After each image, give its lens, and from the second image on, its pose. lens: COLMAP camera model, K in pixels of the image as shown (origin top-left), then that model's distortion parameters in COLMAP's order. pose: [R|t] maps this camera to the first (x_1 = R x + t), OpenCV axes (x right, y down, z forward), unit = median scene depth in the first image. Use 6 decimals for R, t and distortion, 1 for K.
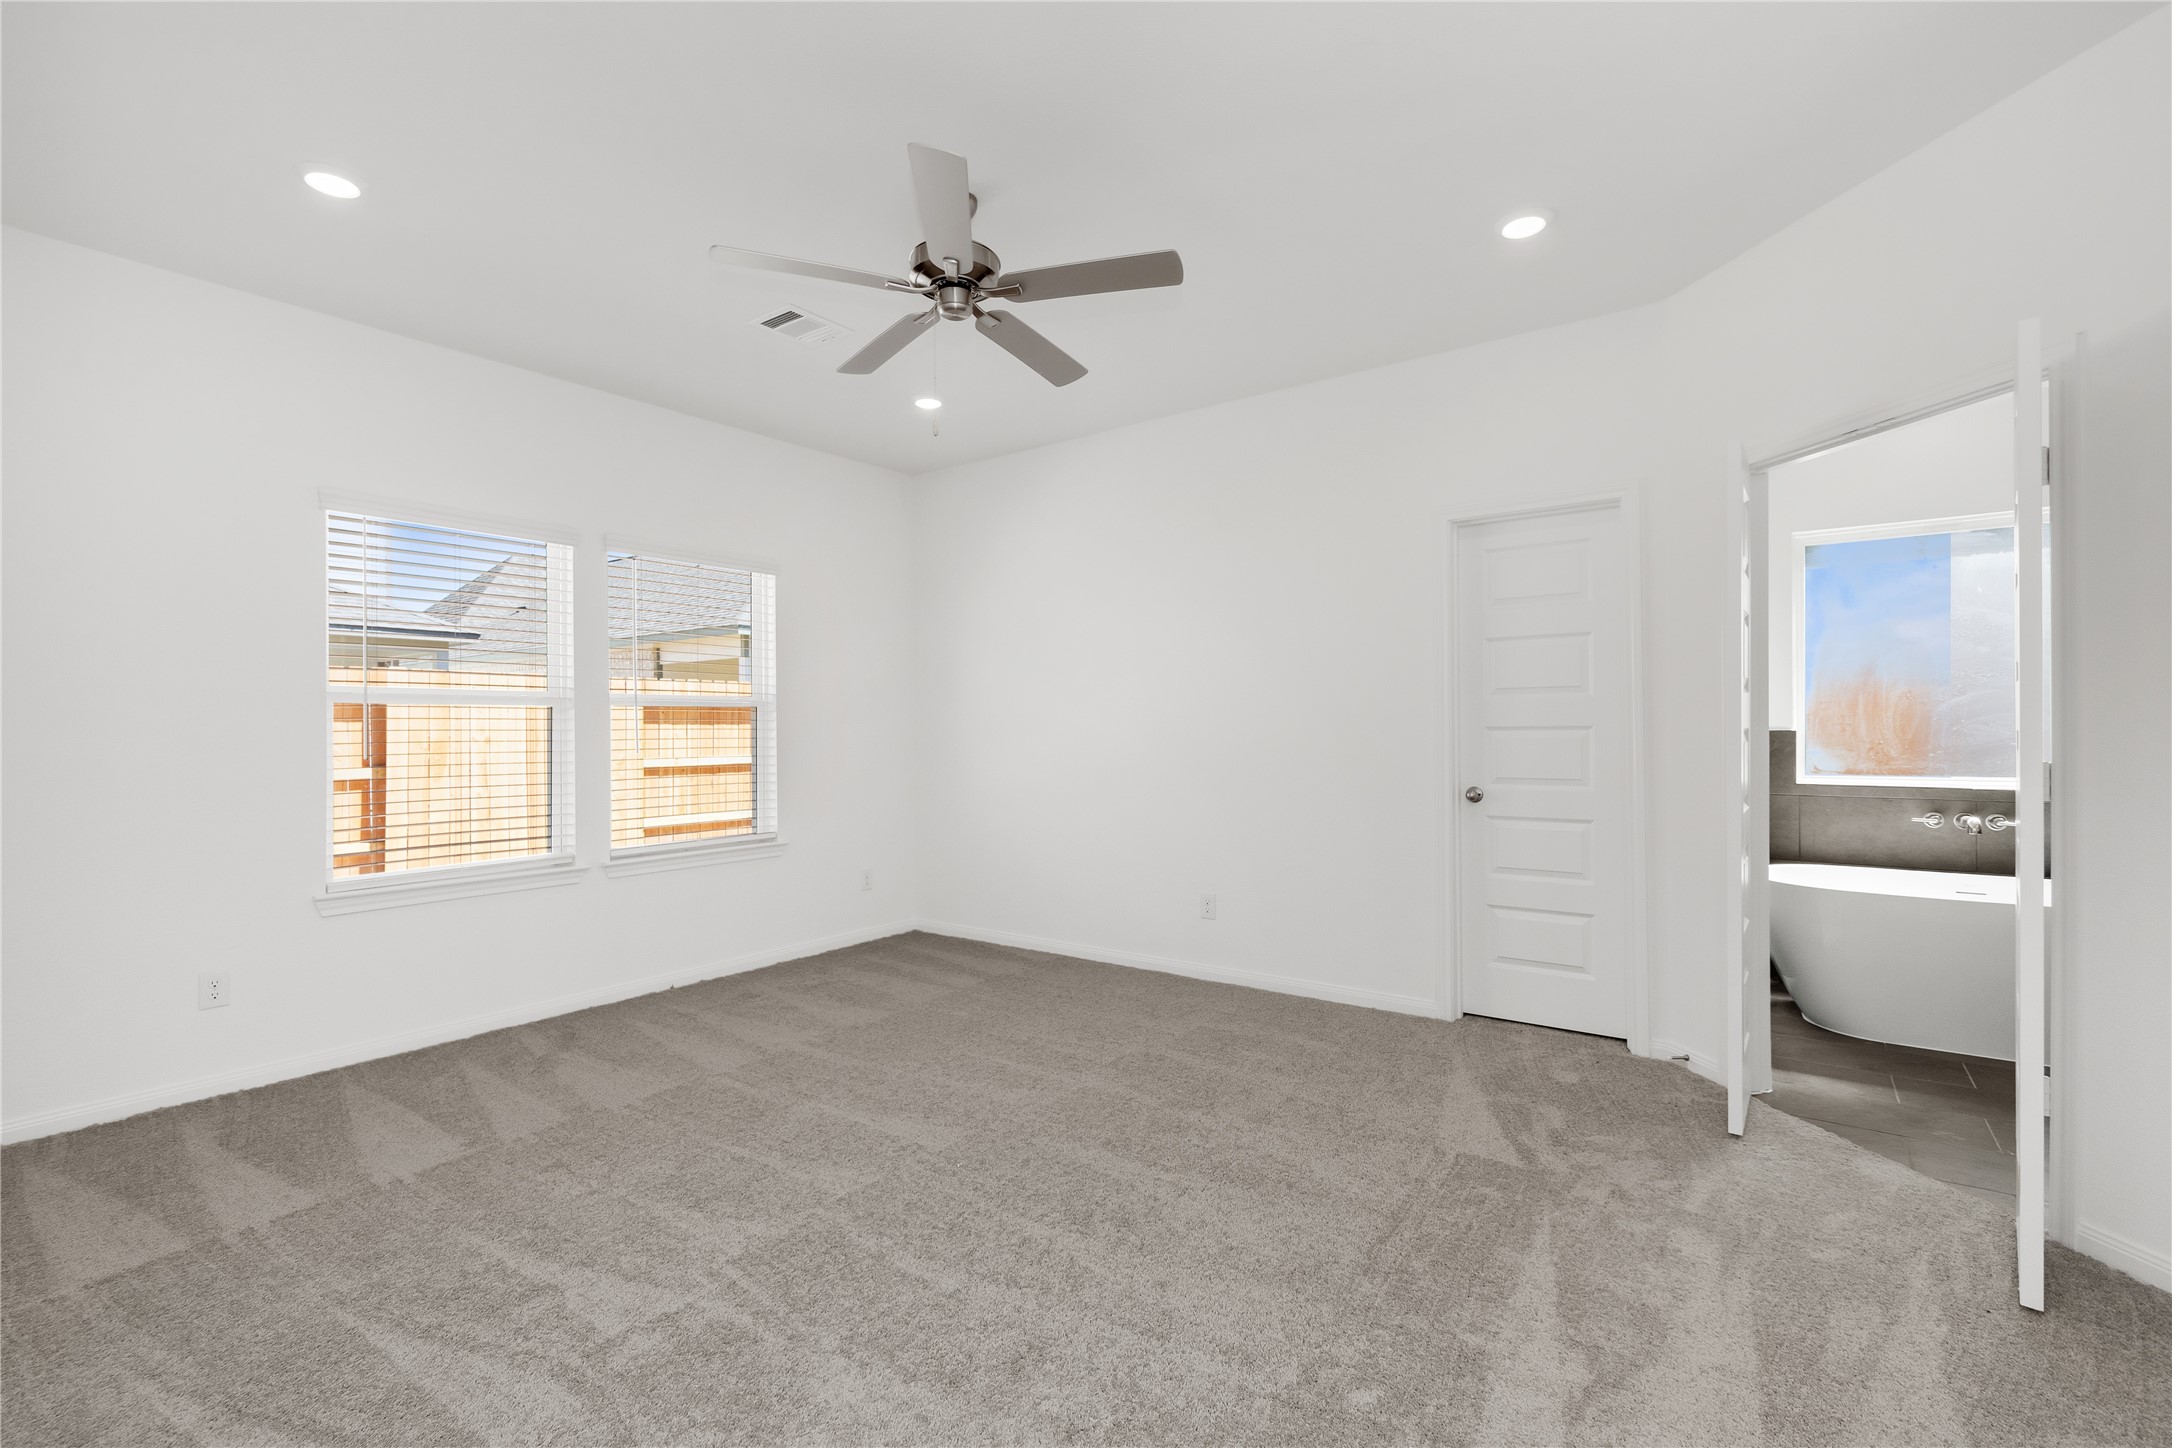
lens RADIAL K [[962.7, 0, 1089.0], [0, 962.7, 724.9], [0, 0, 1]] dist [0.003573, -0.001045]
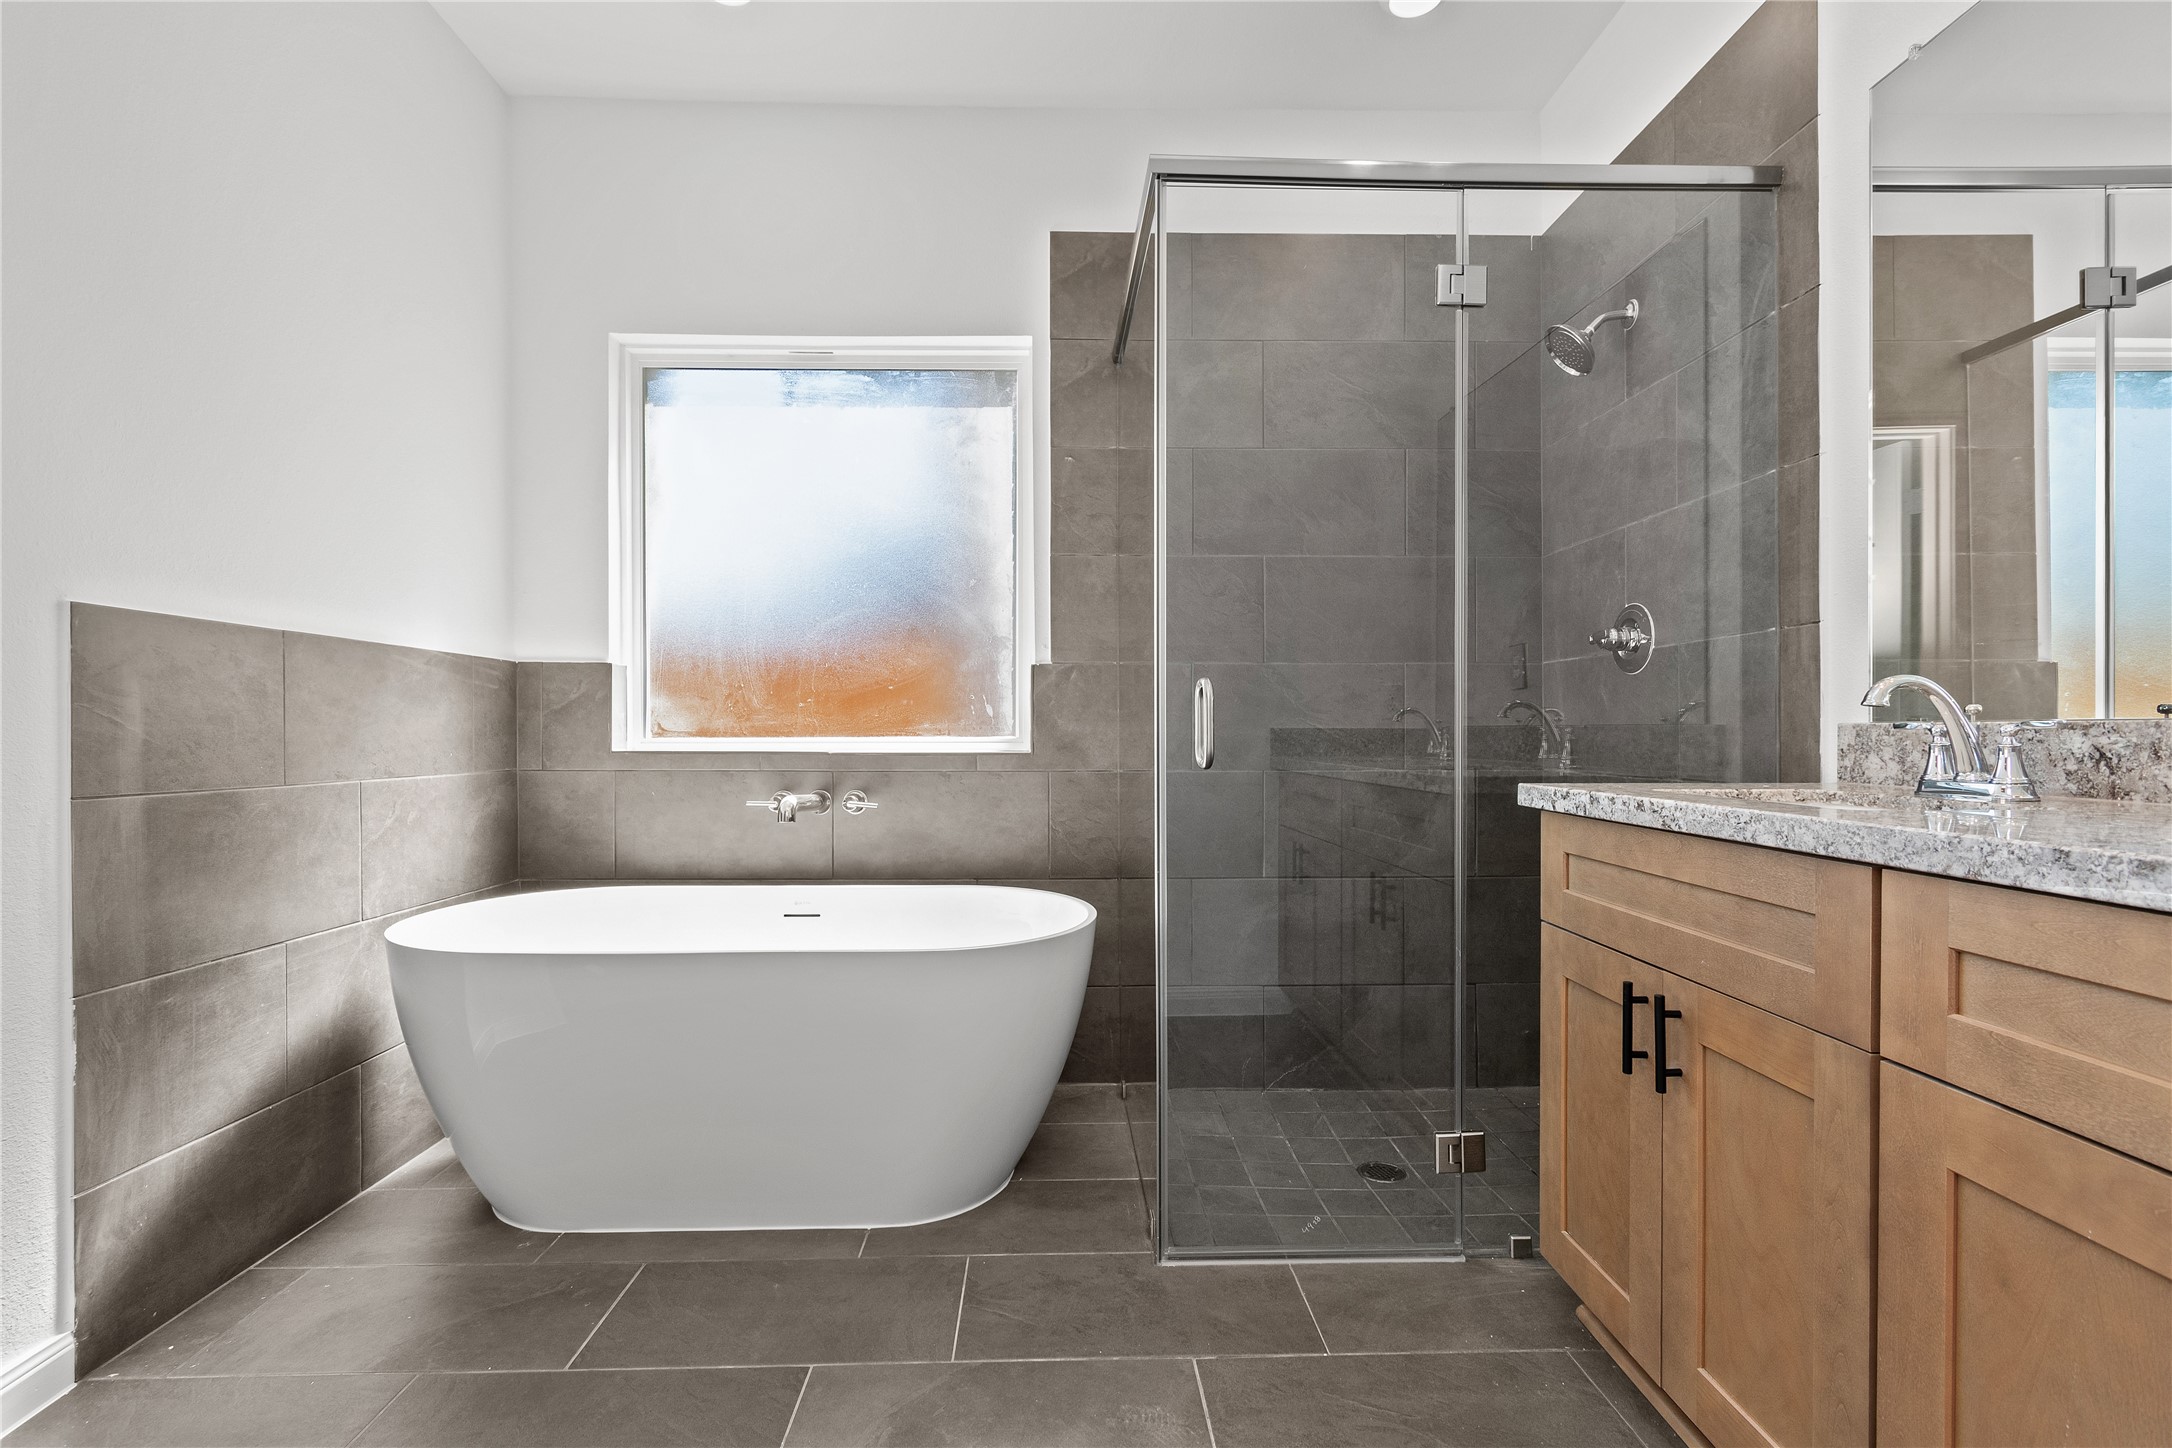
lens RADIAL K [[962.7, 0, 1075.4], [0, 962.7, 734.2], [0, 0, 1]] dist [0.003573, -0.001045]
pose [[0.789003, 0.002486, 0.614384, 0.602911], [-0.003615, 0.999993, 0.000595, 0.049517], [-0.614378, -0.002691, 0.789007, 0.354921]]
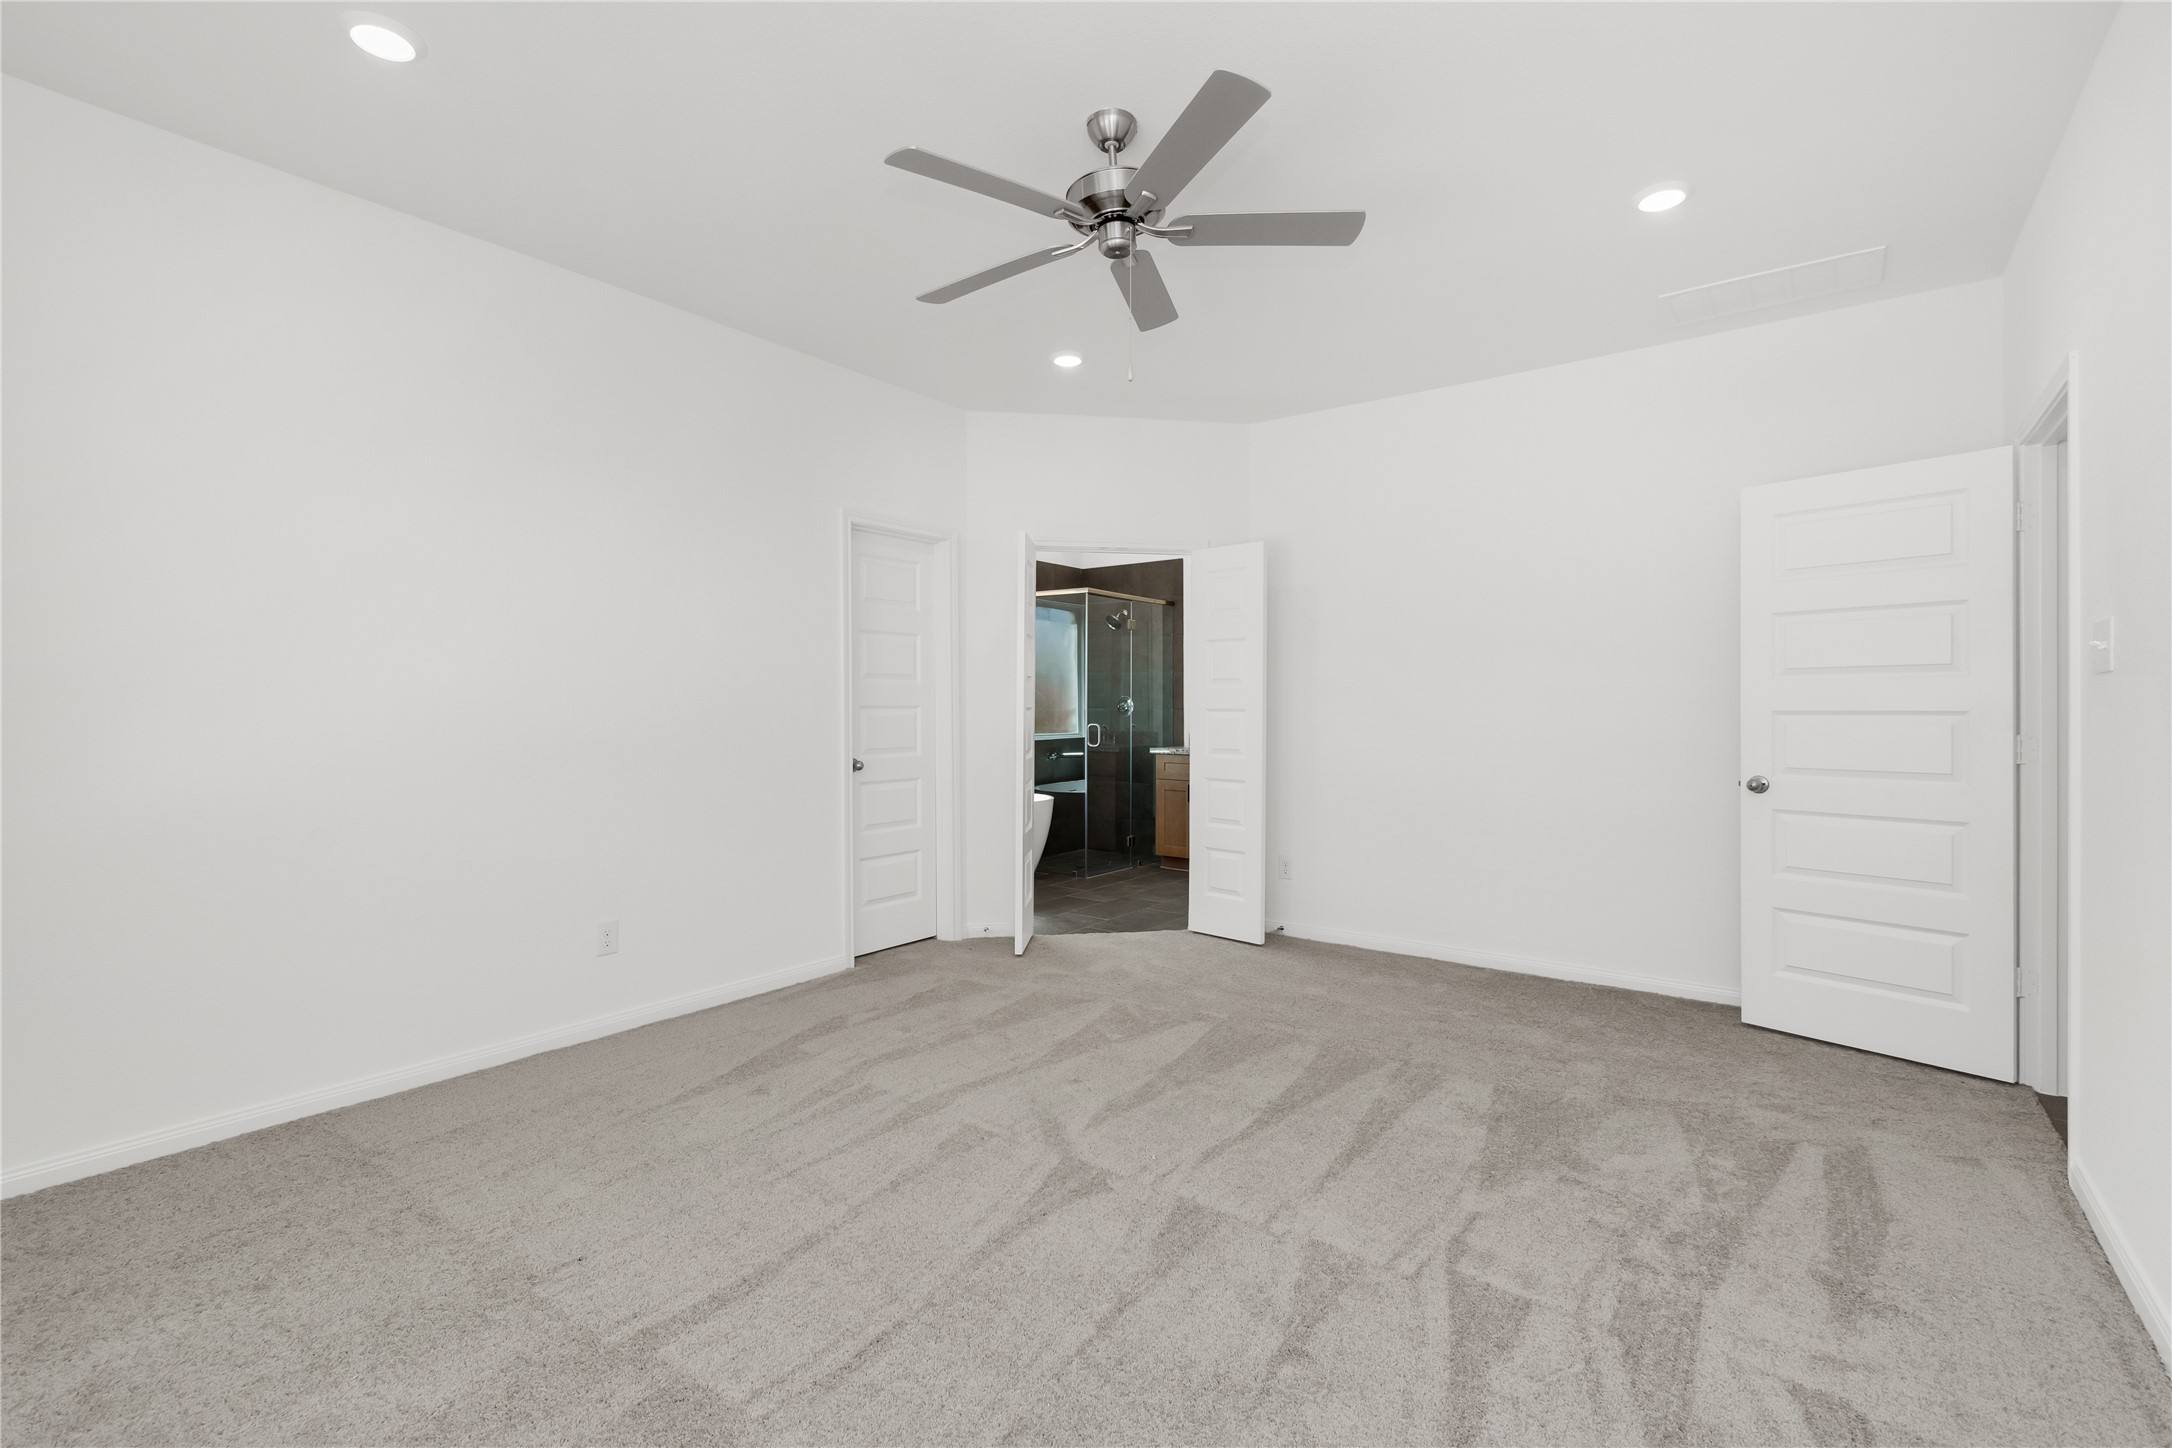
lens RADIAL K [[962.7, 0, 1090.6], [0, 962.7, 713.1], [0, 0, 1]] dist [0.003573, -0.001045]
pose [[-0.022323, -0.004628, 0.999740, -0.667404], [-0.002251, 0.999987, 0.004579, 0.000956], [-0.999748, -0.002149, -0.022333, 0.686534]]
